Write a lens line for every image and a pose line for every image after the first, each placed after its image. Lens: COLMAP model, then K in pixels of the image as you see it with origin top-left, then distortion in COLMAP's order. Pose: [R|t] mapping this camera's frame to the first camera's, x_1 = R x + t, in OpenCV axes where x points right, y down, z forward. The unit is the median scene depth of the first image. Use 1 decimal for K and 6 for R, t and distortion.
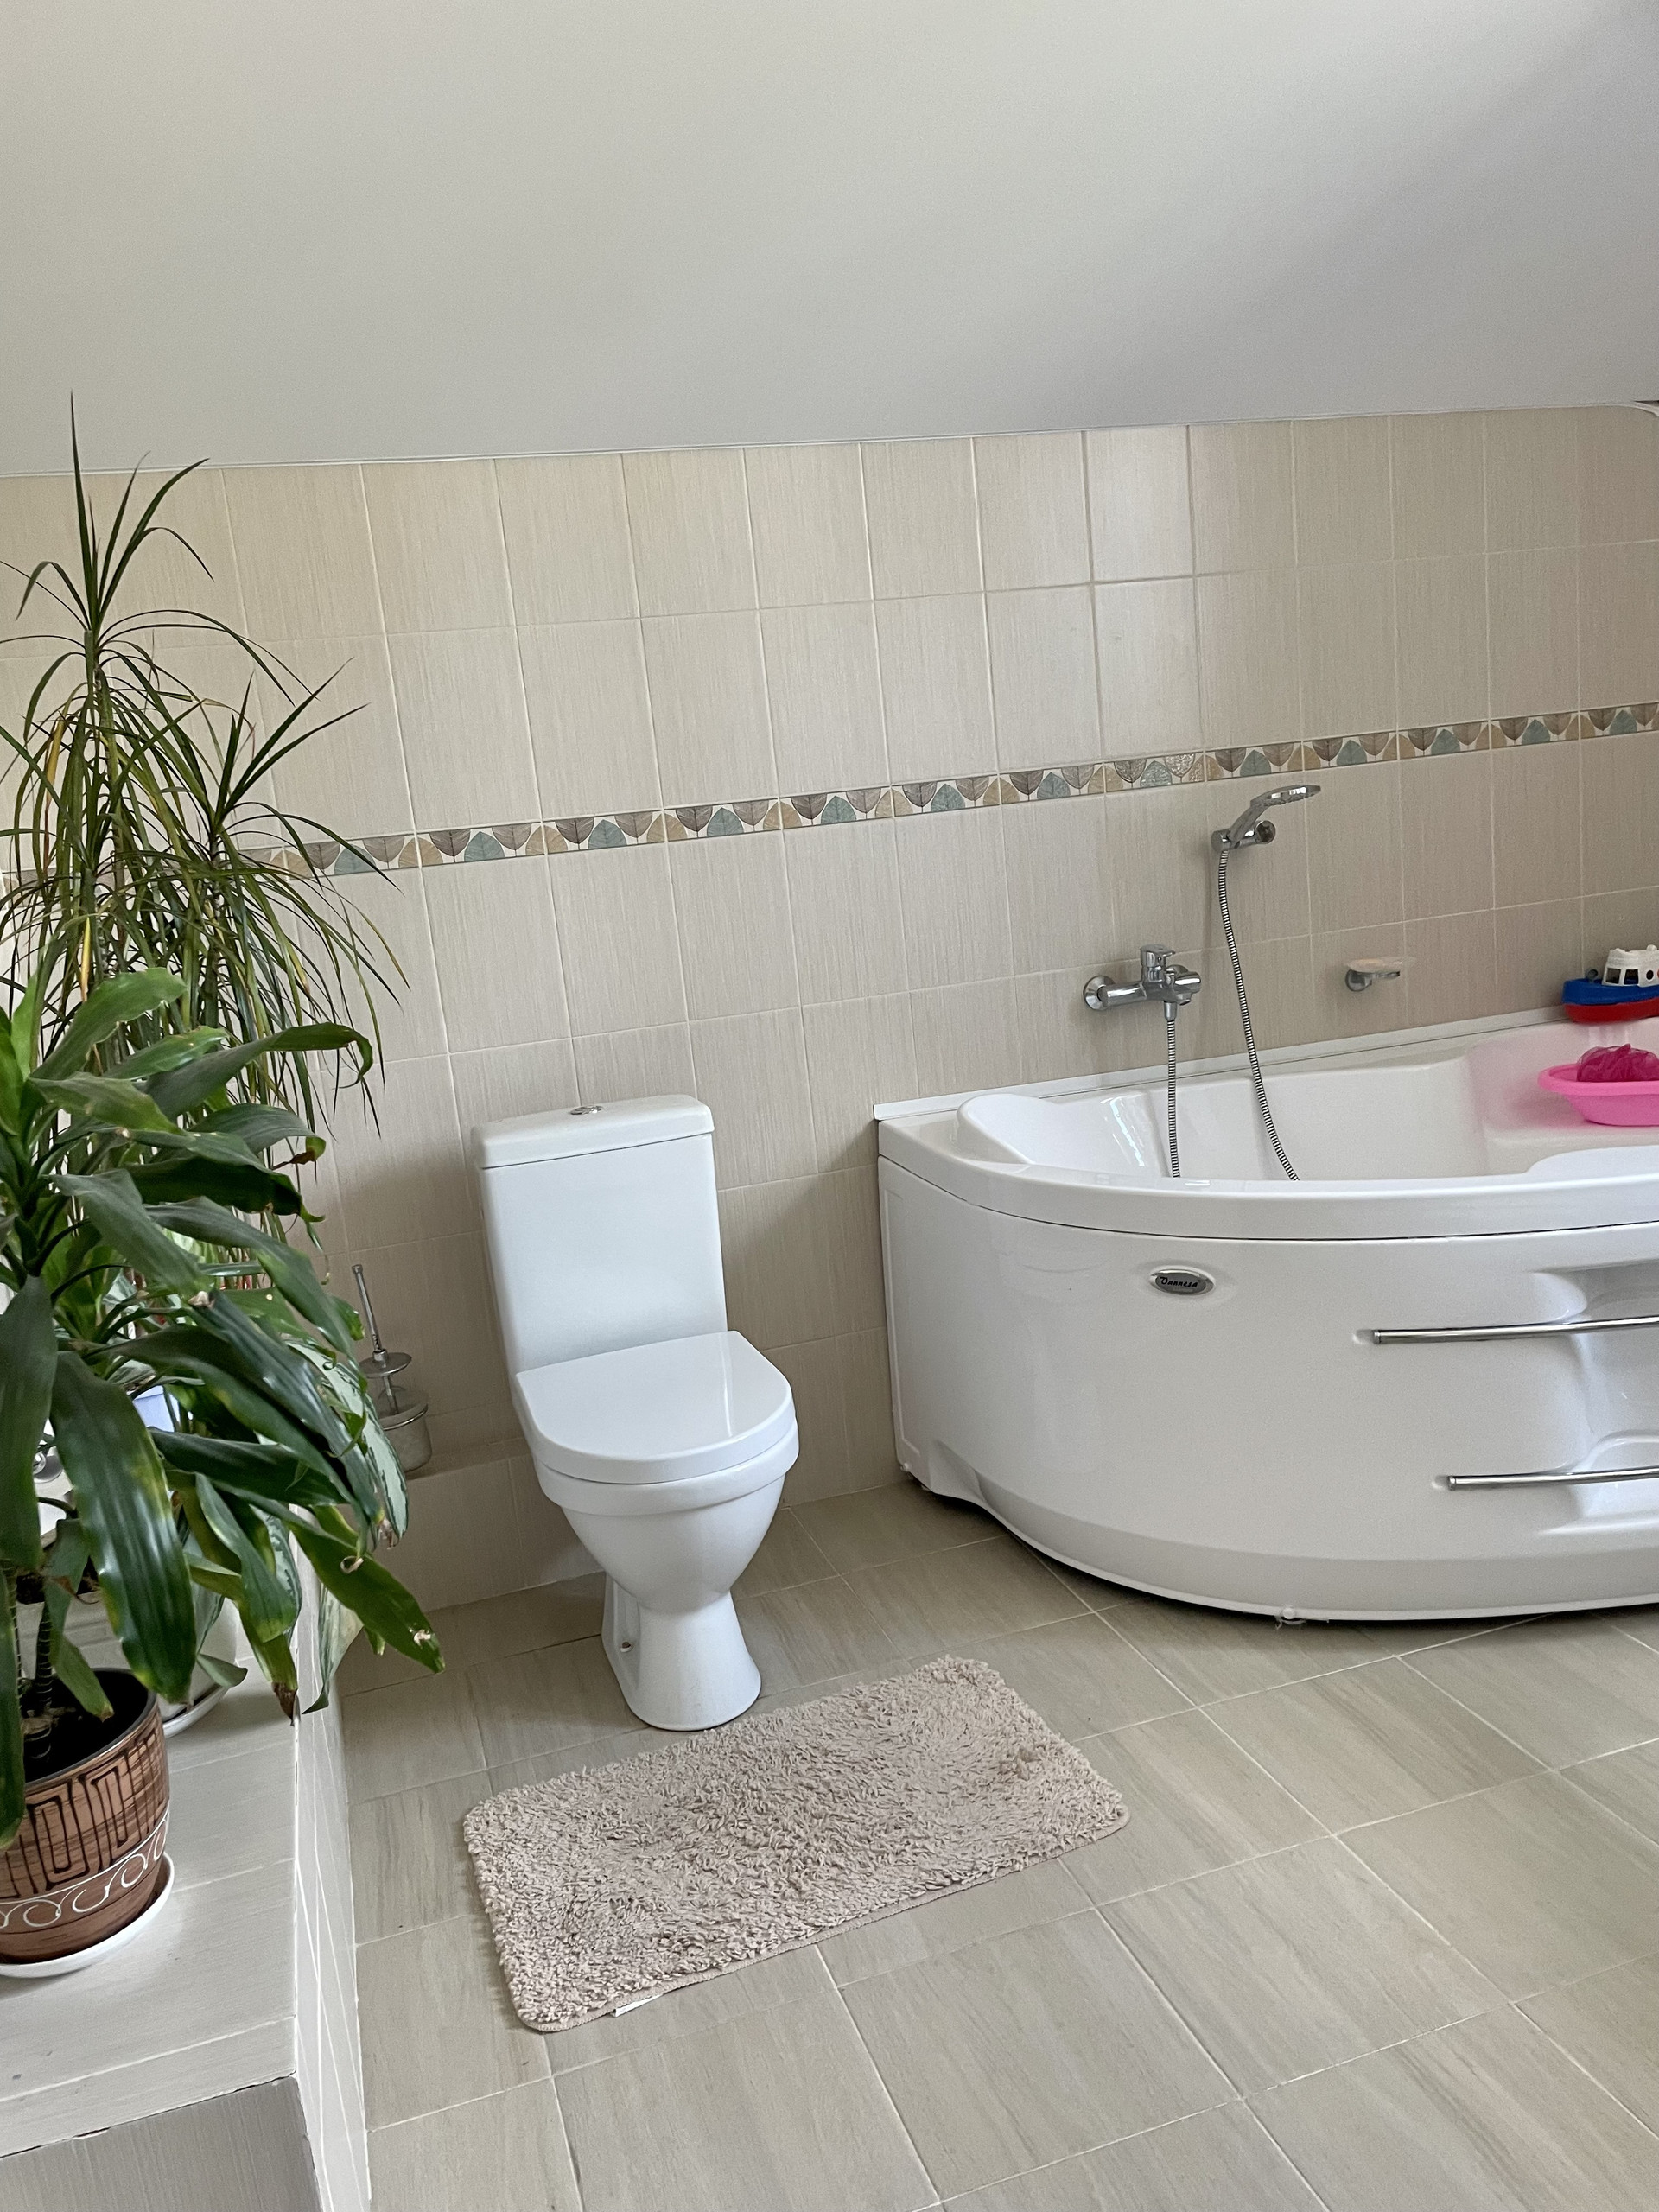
lens RADIAL K [[1674.4, 0, 838.4], [0, 1674.4, 1102.5], [0, 0, 1]] dist [0.080358, -0.107145]
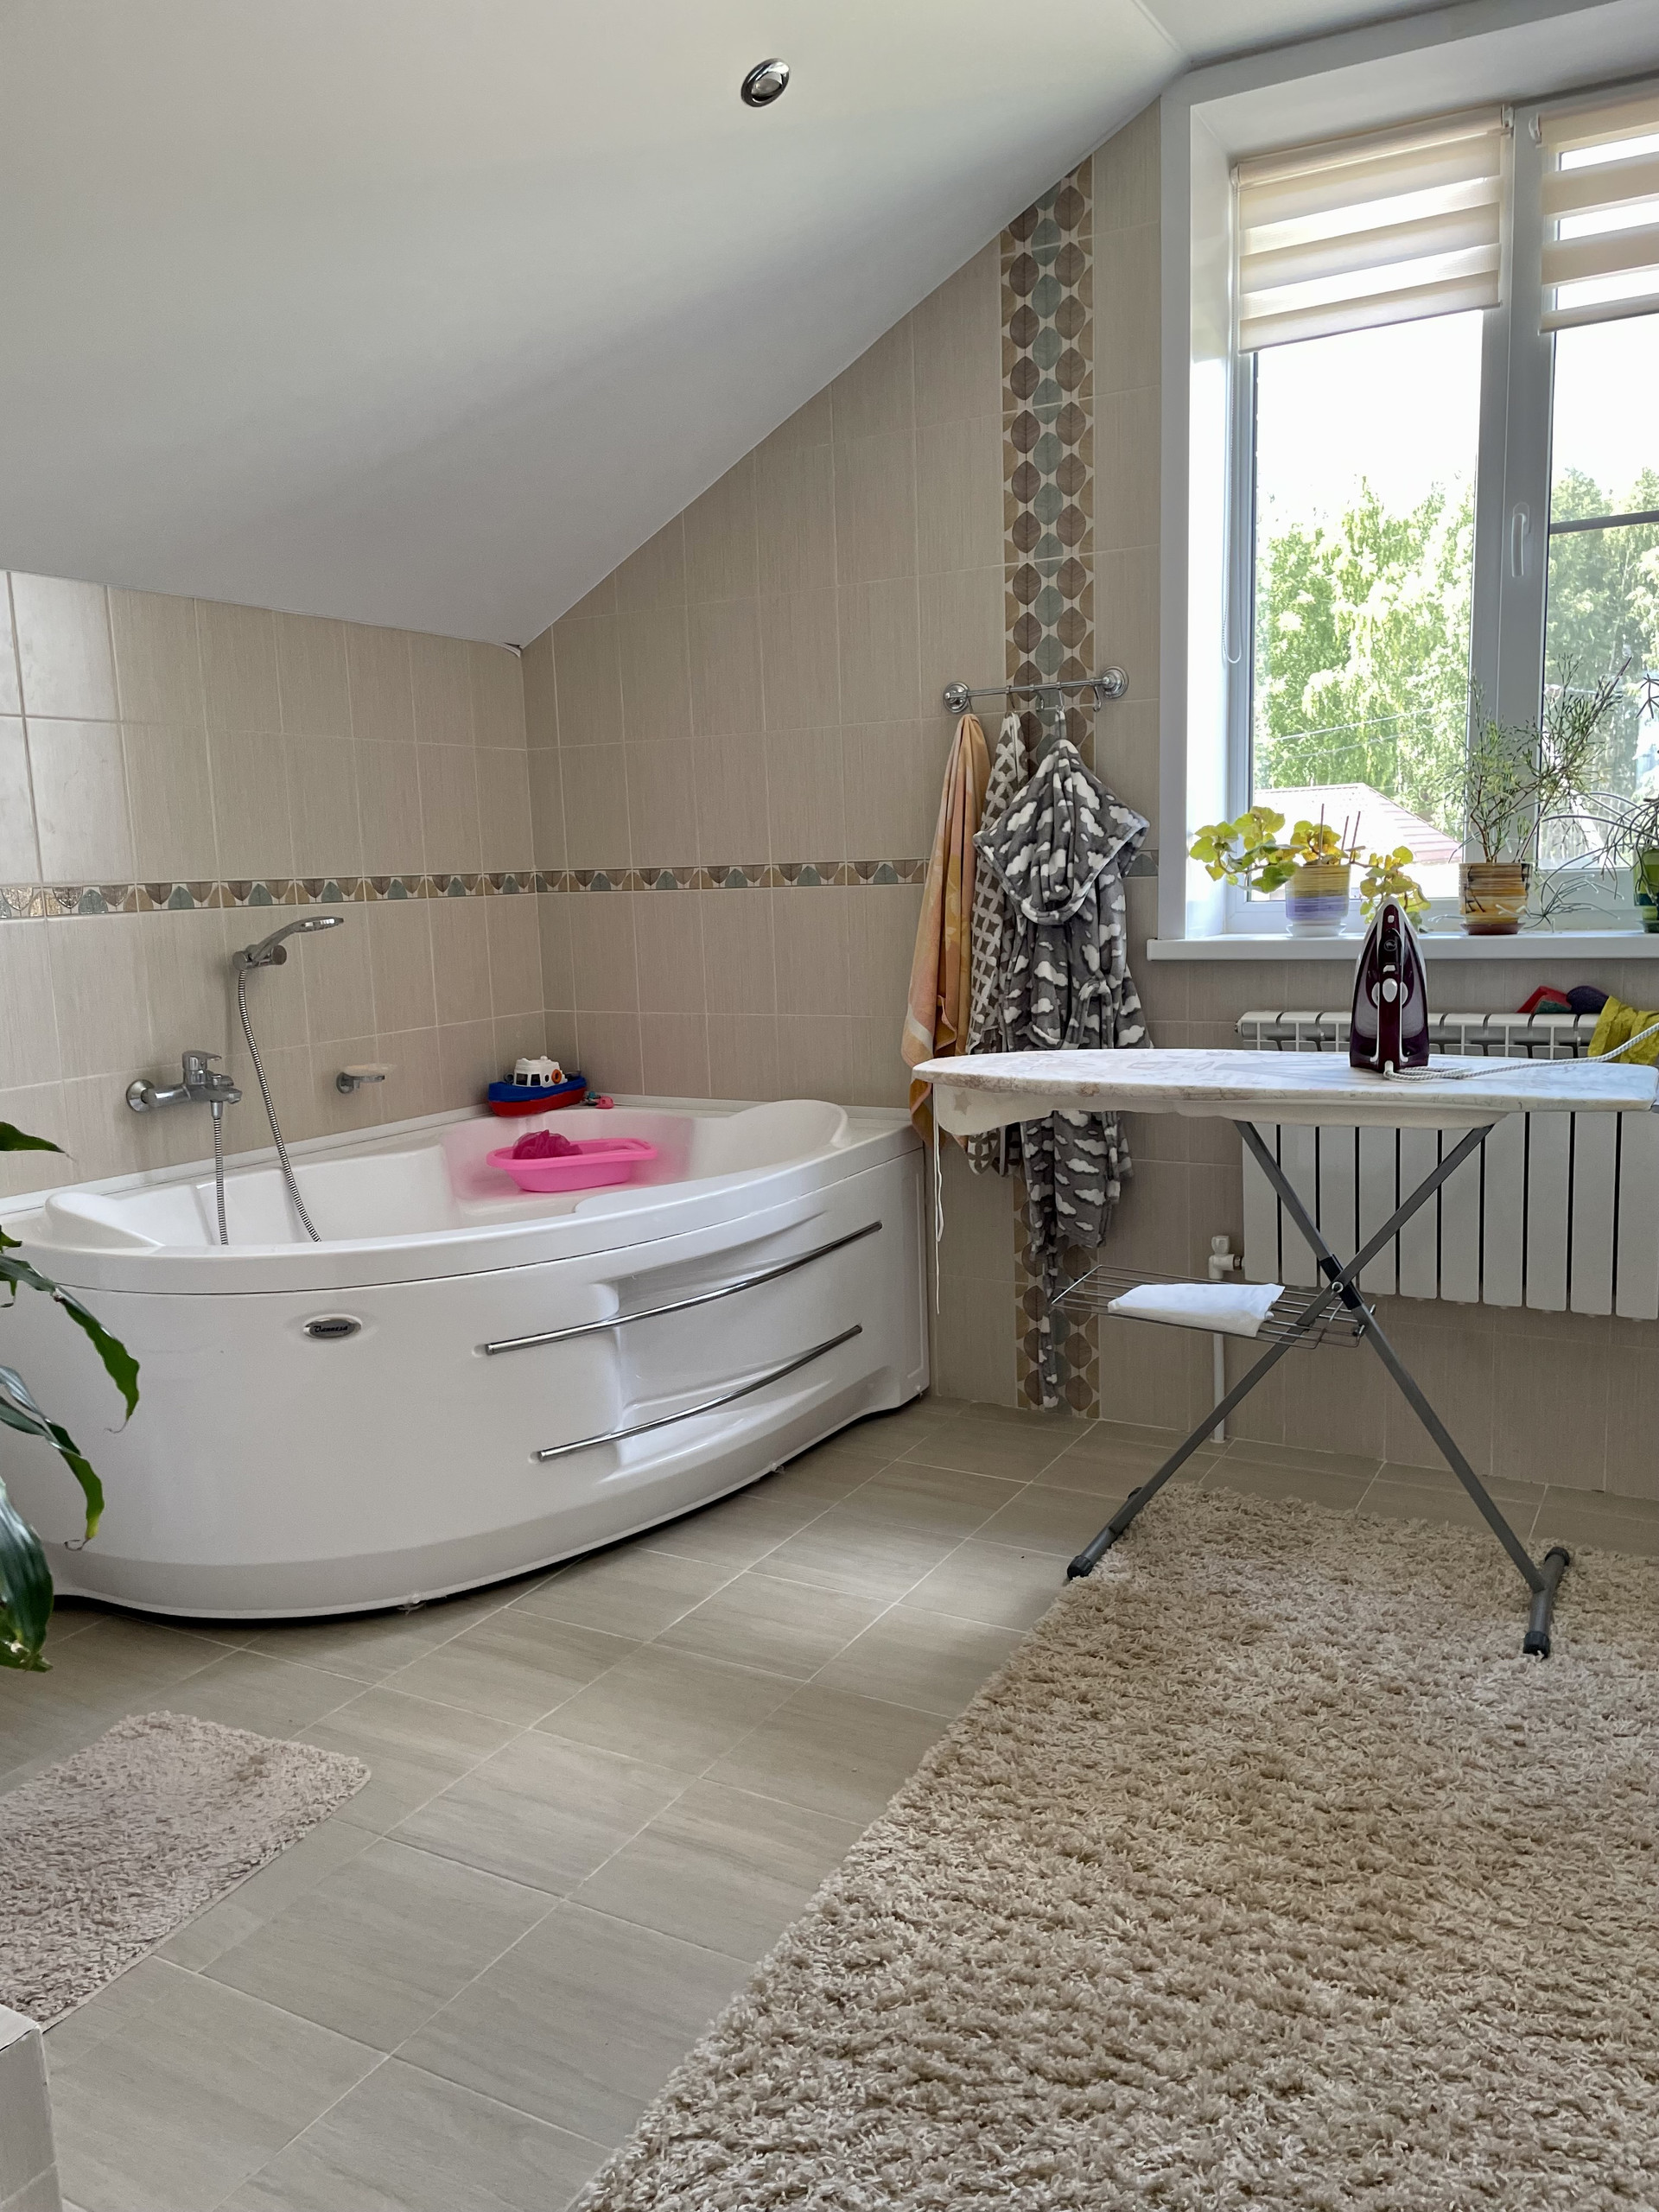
lens RADIAL K [[1674.4, 0, 817.0], [0, 1674.4, 1108.3], [0, 0, 1]] dist [0.080358, -0.107145]
pose [[0.719930, -0.022351, 0.693686, -0.287275], [0.086260, 0.994613, -0.057476, 0.042455], [-0.688665, 0.101216, 0.717980, -0.069269]]
